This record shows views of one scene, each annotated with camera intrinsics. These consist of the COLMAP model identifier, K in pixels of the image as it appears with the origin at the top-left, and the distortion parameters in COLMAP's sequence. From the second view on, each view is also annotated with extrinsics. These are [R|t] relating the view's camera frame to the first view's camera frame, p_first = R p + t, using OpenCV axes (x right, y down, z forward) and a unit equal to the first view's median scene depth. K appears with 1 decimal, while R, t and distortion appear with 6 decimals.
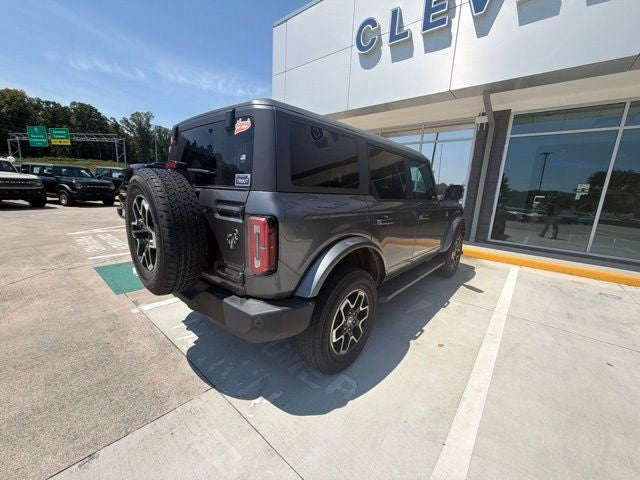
lens RADIAL K [[253.7, 0, 320.1], [0, 253.7, 241.7], [0, 0, 1]] dist [0.000287, -0.000186]
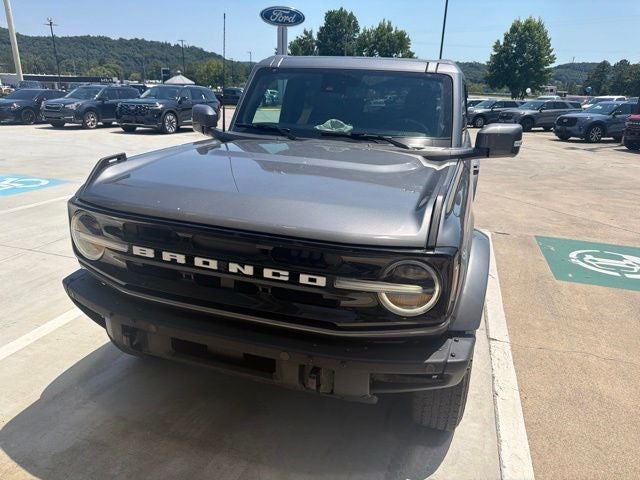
lens RADIAL K [[458.9, 0, 320.7], [0, 458.9, 241.5], [0, 0, 1]] dist [-0.002408, -0.005596]
pose [[-0.913759, 0.044550, -0.403807, 0.986903], [-0.164250, 0.868598, 0.467503, -0.650155], [0.371573, 0.493510, -0.786372, 2.764168]]
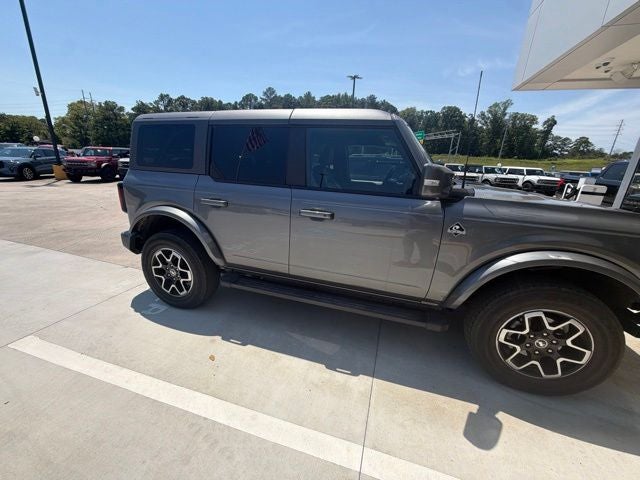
lens RADIAL K [[255.3, 0, 320.9], [0, 255.3, 240.9], [0, 0, 1]] dist [-0.001142, -0.000310]
pose [[0.395826, 0.235969, -0.887491, 1.220537], [-0.211436, 0.963877, 0.161977, -0.167472], [0.893654, 0.123533, 0.431420, 0.872569]]
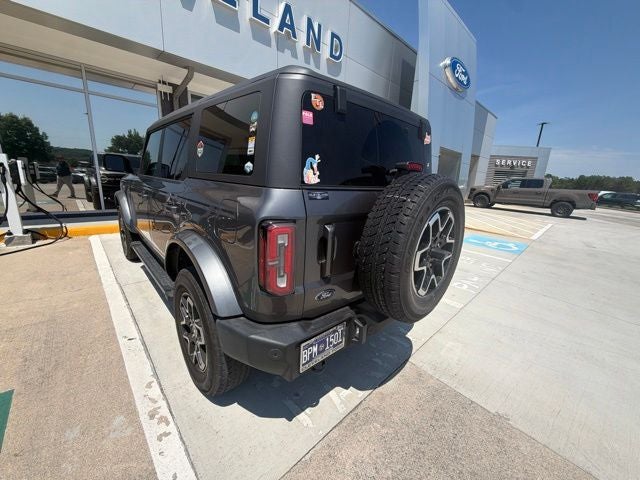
lens RADIAL K [[254.2, 0, 319.8], [0, 254.2, 241.3], [0, 0, 1]] dist [-0.000359, -0.000122]
pose [[0.103422, -0.288539, 0.951866, -1.030509], [0.149628, 0.950620, 0.271905, -0.239867], [-0.983319, 0.114305, 0.141489, 0.847412]]
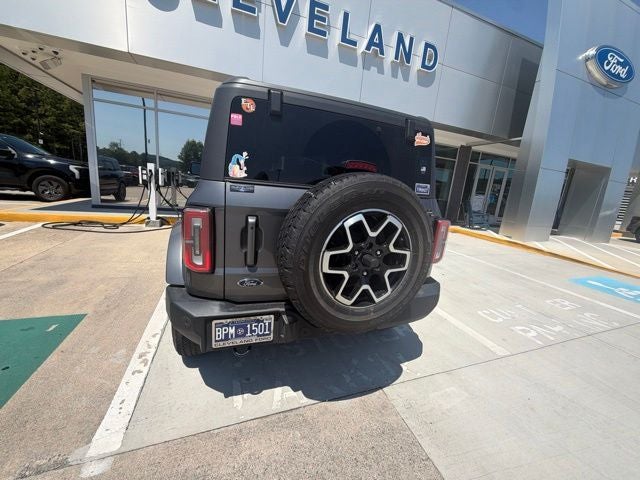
lens RADIAL K [[253.7, 0, 320.7], [0, 253.7, 241.4], [0, 0, 1]] dist [-0.000742, 0.000480]
pose [[0.483057, -0.199994, 0.852443, -0.941336], [0.109552, 0.979719, 0.167774, -0.154178], [-0.868709, 0.012342, 0.495170, 0.505425]]
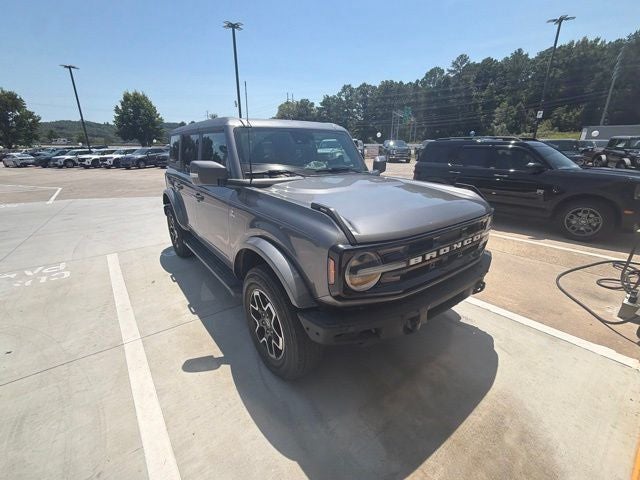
lens RADIAL K [[285.8, 0, 322.1], [0, 285.8, 241.9], [0, 0, 1]] dist [0.000191, -0.000083]
pose [[-0.202900, 0.266864, -0.942133, 1.607902], [-0.207847, 0.928484, 0.307760, -0.429745], [0.956886, 0.258264, -0.132923, 1.928934]]
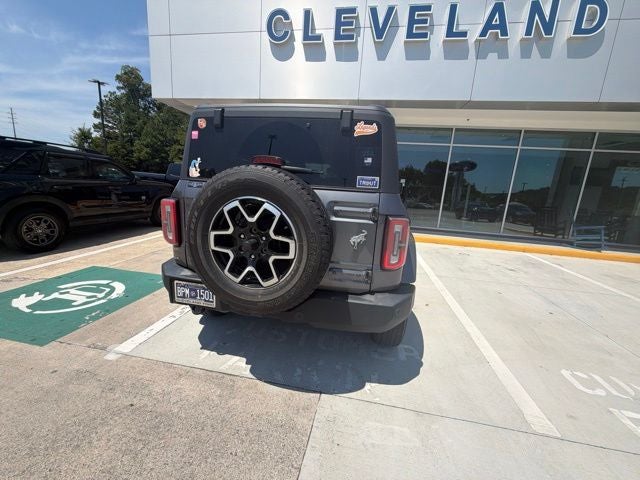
lens RADIAL K [[254.2, 0, 319.8], [0, 254.2, 241.3], [0, 0, 1]] dist [-0.000359, -0.000122]
pose [[0.864176, -0.098756, 0.493404, -0.614923], [0.080044, 0.995046, 0.058966, -0.048113], [-0.496782, -0.011463, 0.867799, 0.115838]]
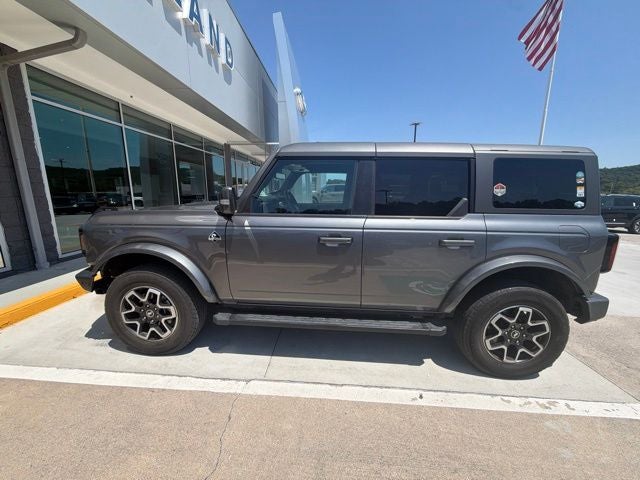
lens RADIAL K [[255.6, 0, 320.0], [0, 255.6, 241.5], [0, 0, 1]] dist [0.001246, 0.000164]
pose [[-0.612089, -0.212774, 0.761626, -0.675419], [0.114497, 0.929128, 0.351585, -0.532421], [-0.782456, 0.302406, -0.544347, 2.159584]]
